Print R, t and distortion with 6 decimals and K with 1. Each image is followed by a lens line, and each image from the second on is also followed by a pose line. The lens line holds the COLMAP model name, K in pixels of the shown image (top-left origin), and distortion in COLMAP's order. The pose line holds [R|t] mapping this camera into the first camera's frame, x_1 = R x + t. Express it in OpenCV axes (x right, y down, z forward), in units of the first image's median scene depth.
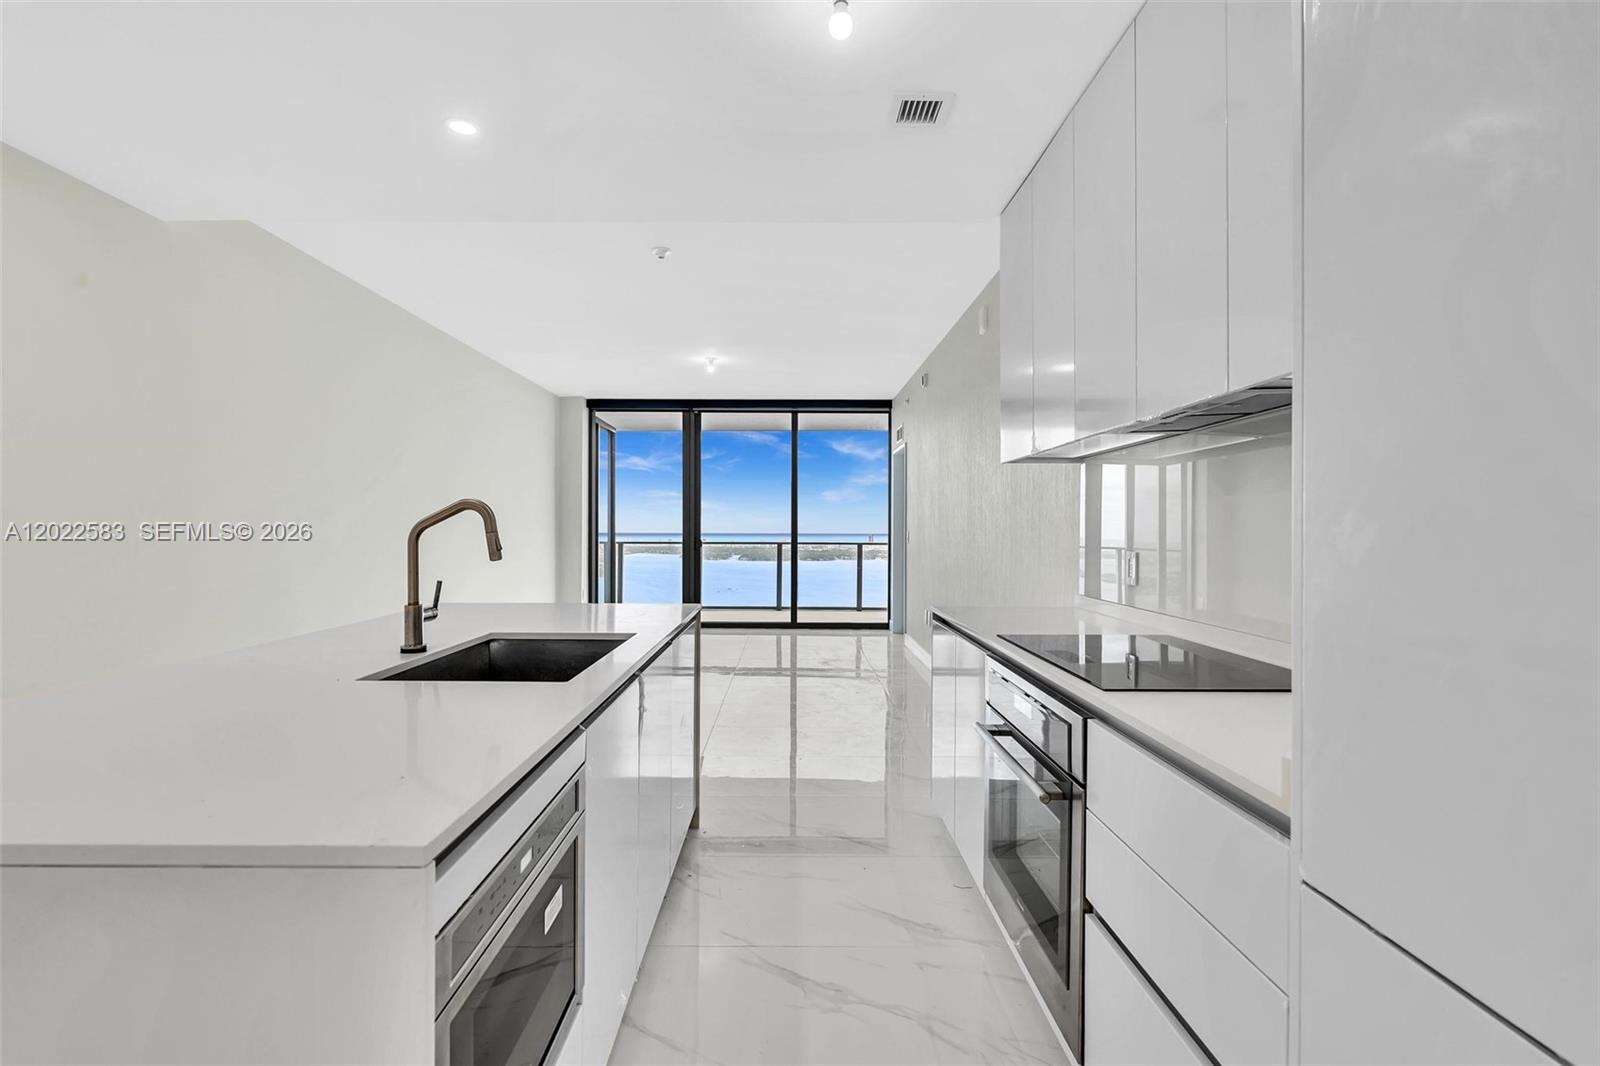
lens RADIAL K [[776.4, 0, 812.9], [0, 776.4, 529.5], [0, 0, 1]] dist [-0.012273, 0.000253]
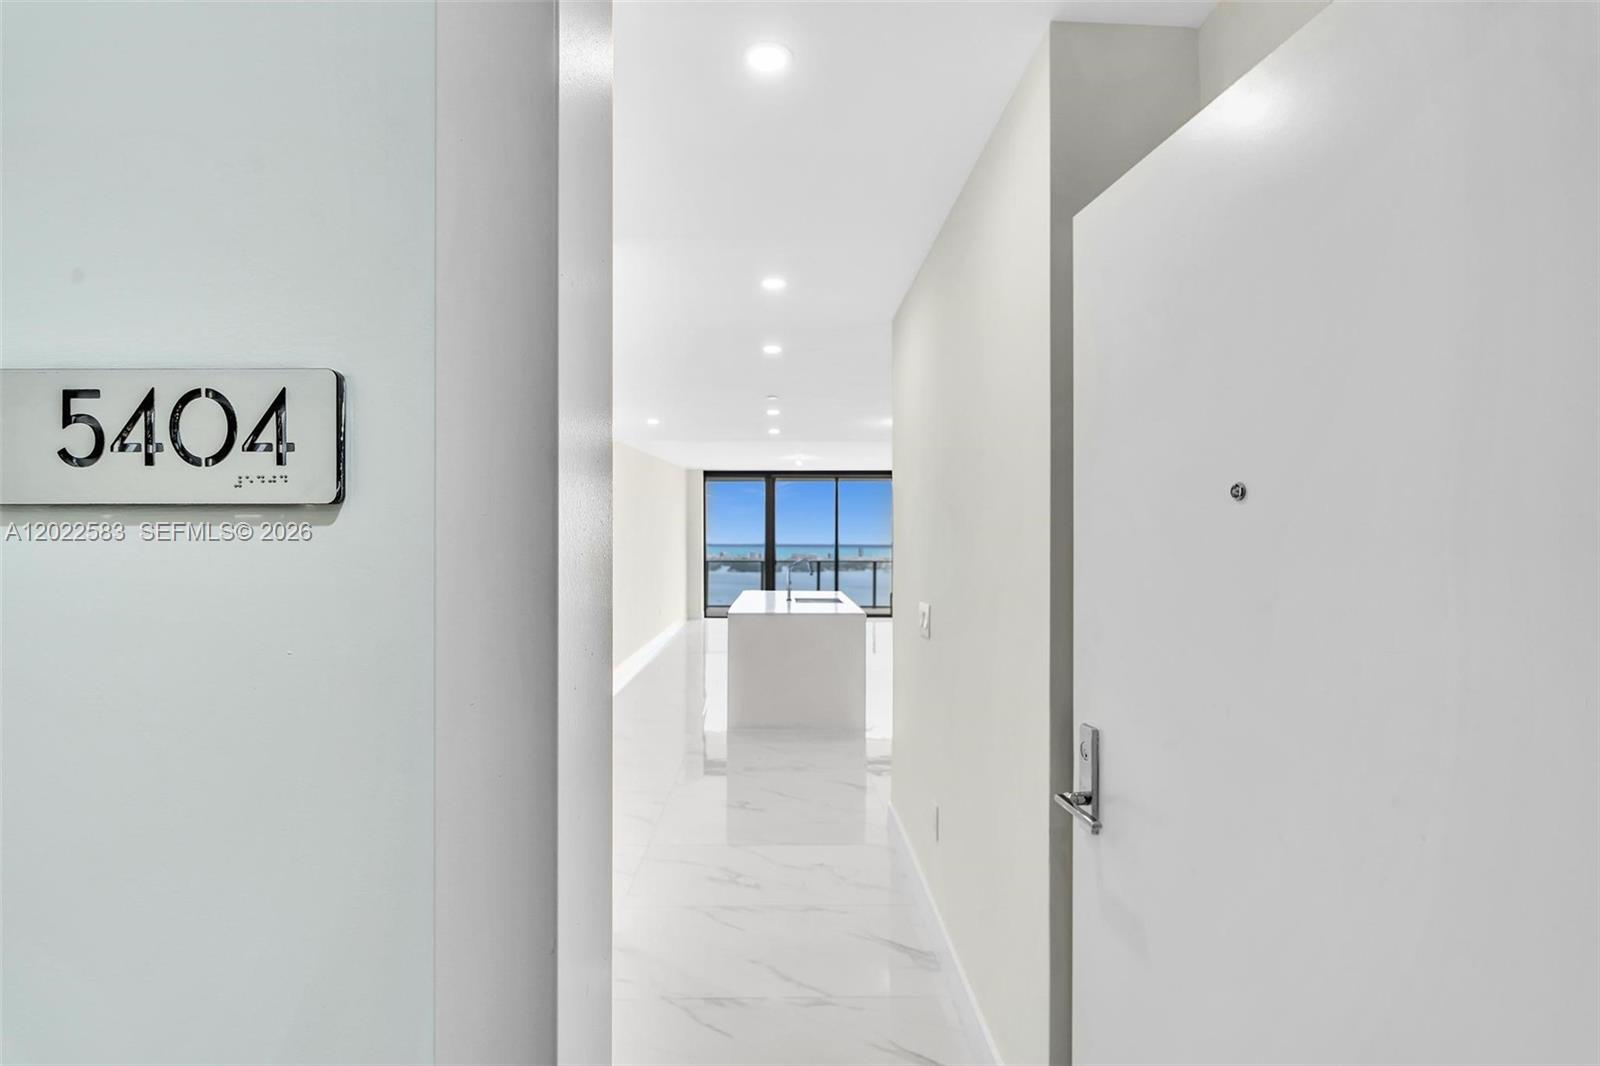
lens RADIAL K [[776.4, 0, 799.1], [0, 776.4, 535.7], [0, 0, 1]] dist [-0.012273, 0.000253]
pose [[0.999986, -0.002914, 0.004343, -0.110913], [0.002938, 0.999980, -0.005566, -0.028830], [-0.004326, 0.005578, 0.999975, -0.583688]]
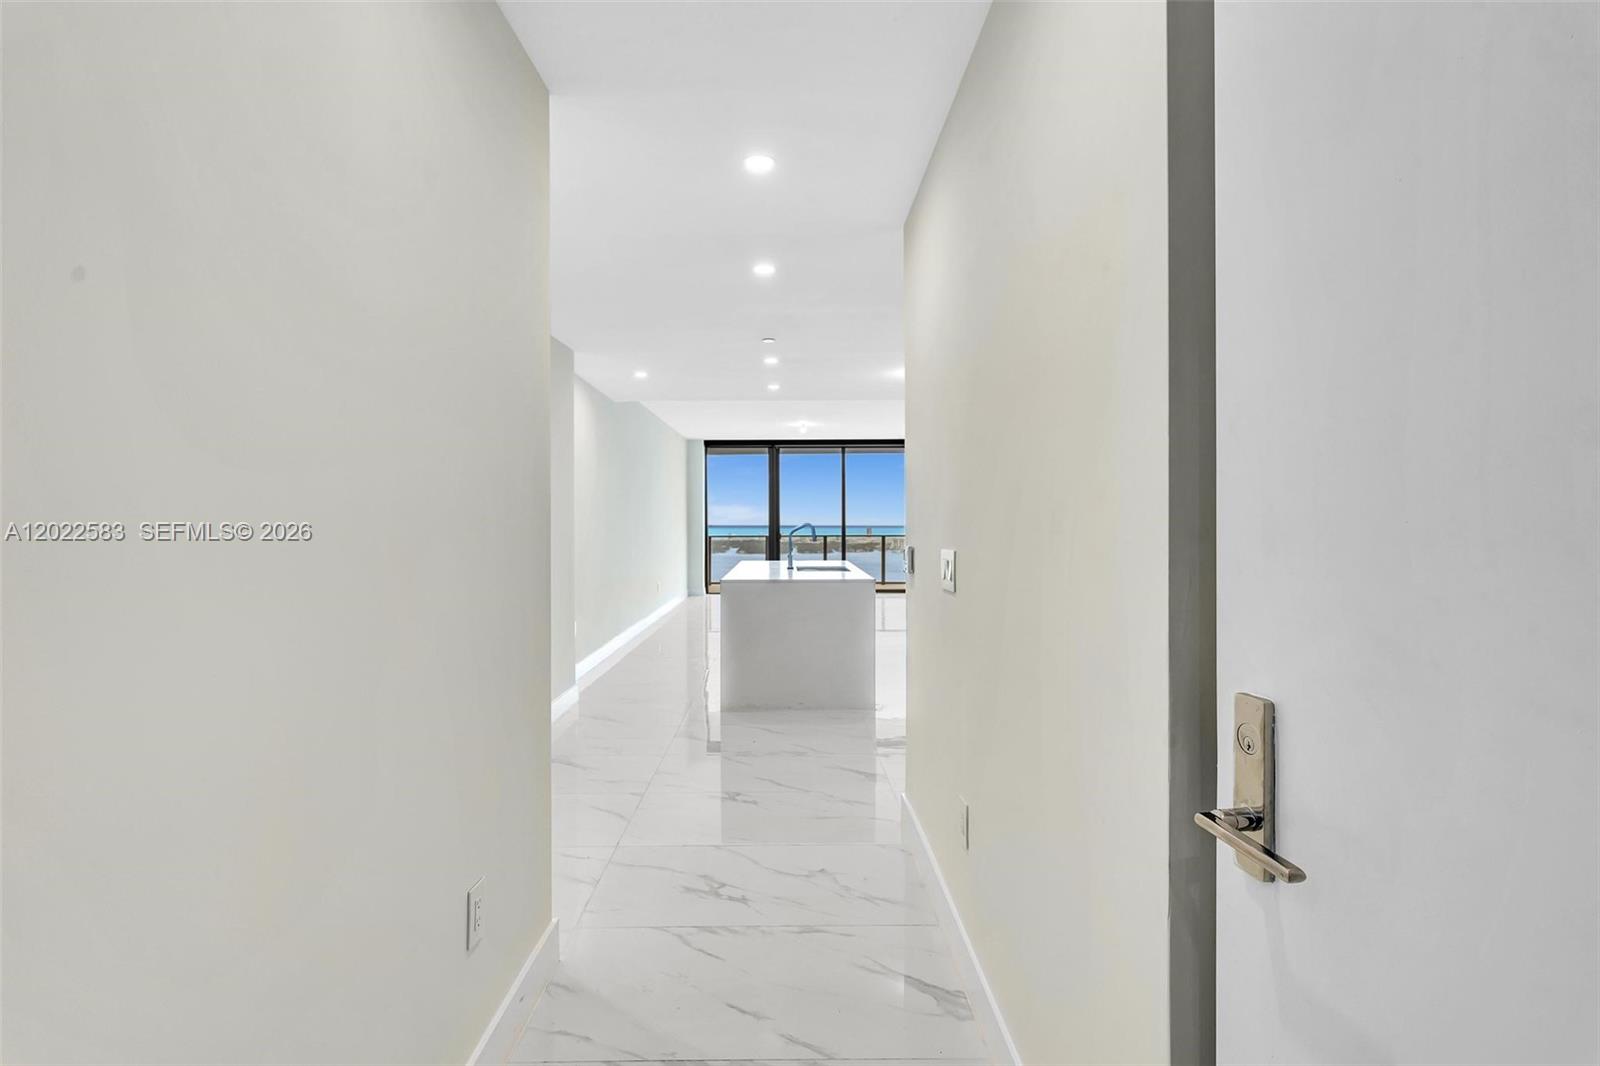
lens RADIAL K [[776.4, 0, 799.7], [0, 776.4, 530.5], [0, 0, 1]] dist [-0.012273, 0.000253]
pose [[0.999949, -0.008355, -0.005682, -0.104678], [0.008417, 0.999904, 0.010995, -0.010662], [0.005590, -0.011042, 0.999923, -0.513198]]
